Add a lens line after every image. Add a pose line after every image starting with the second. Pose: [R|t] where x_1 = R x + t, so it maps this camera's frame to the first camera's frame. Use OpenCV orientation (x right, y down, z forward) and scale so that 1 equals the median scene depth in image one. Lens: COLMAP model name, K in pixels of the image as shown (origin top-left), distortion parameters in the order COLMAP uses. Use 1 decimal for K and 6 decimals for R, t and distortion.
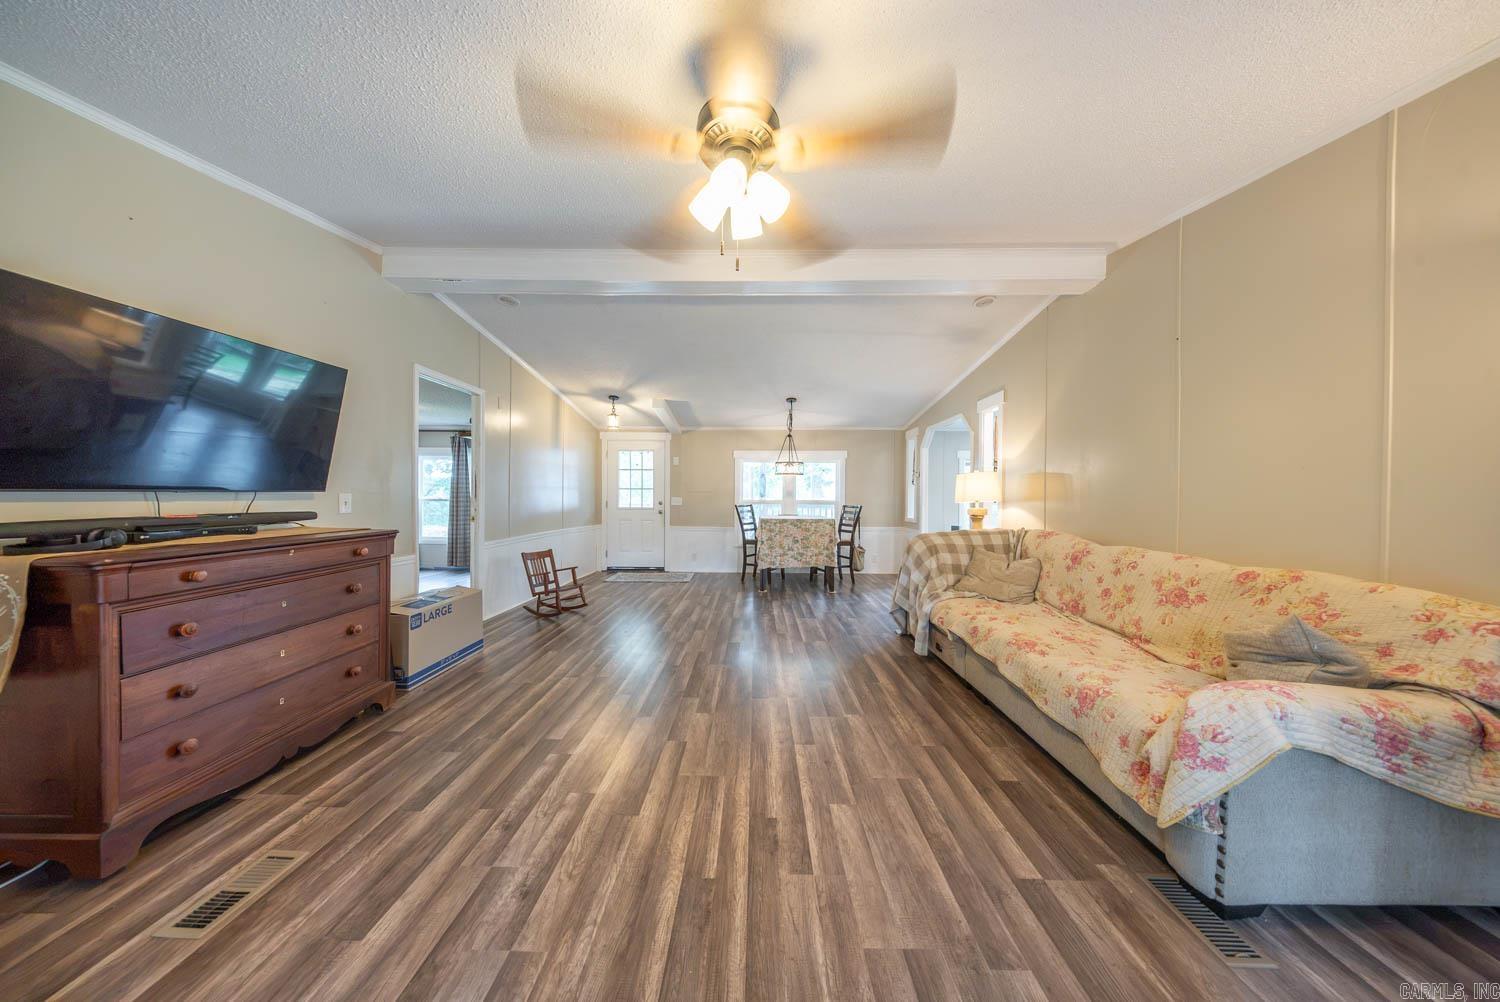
lens RADIAL K [[442.9, 0, 755.2], [0, 442.9, 502.3], [0, 0, 1]] dist [0.003587, -0.000952]
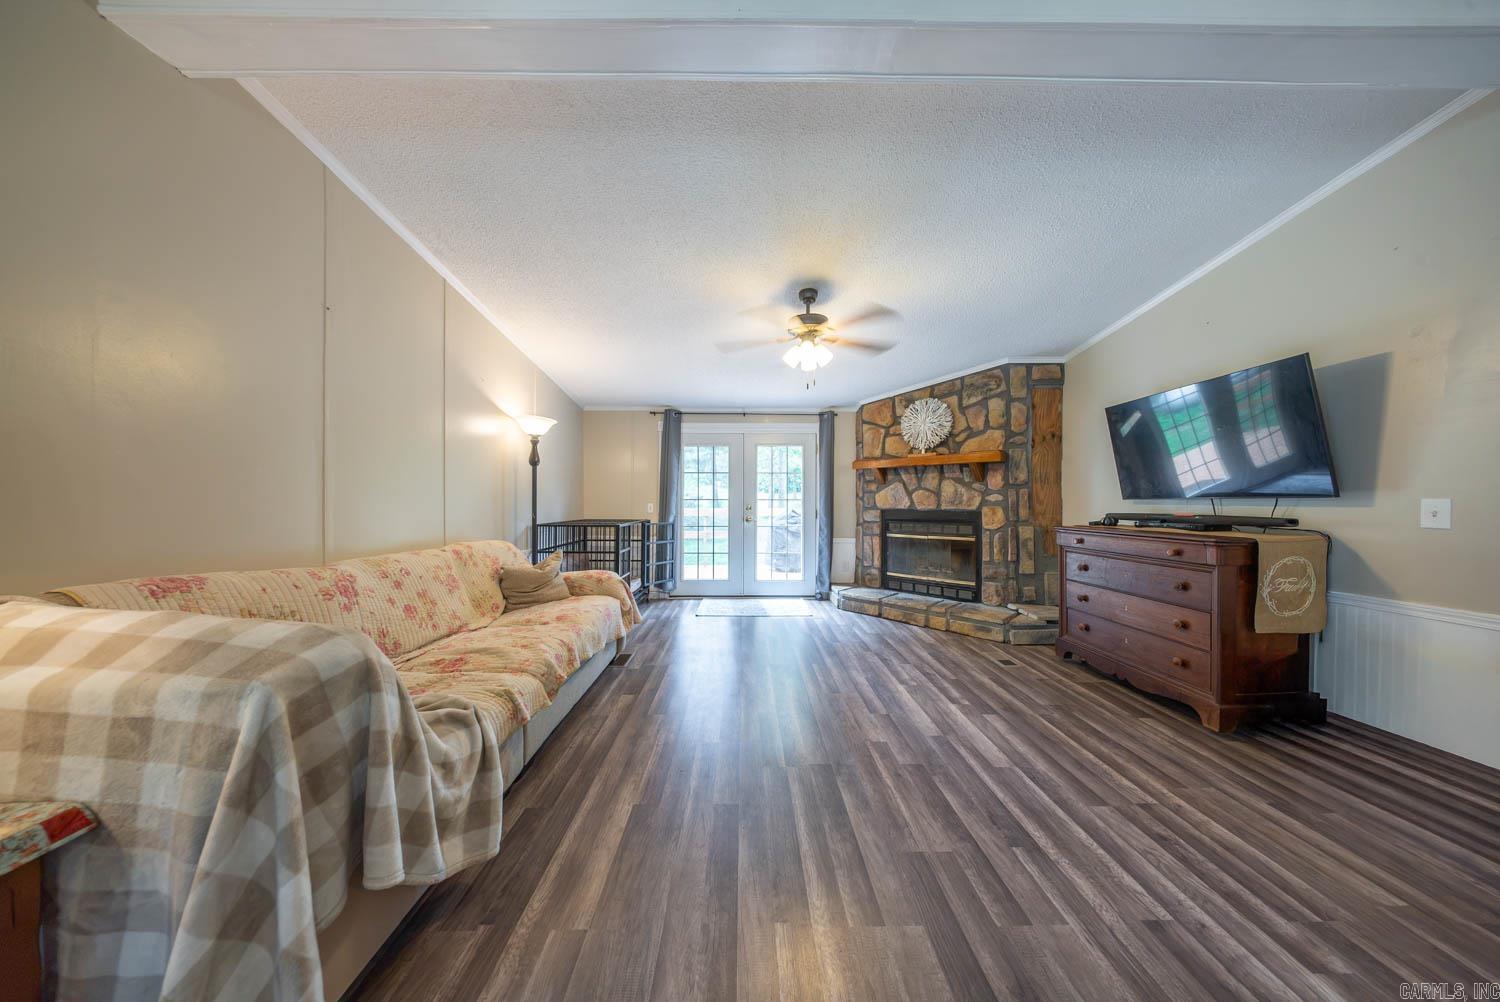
lens RADIAL K [[442.9, 0, 749.7], [0, 442.9, 499.8], [0, 0, 1]] dist [0.003587, -0.000952]
pose [[-0.999856, -0.007287, -0.015349, 0.074365], [-0.007455, 0.999912, 0.010936, -0.009422], [0.015268, 0.011049, -0.999822, 0.880417]]
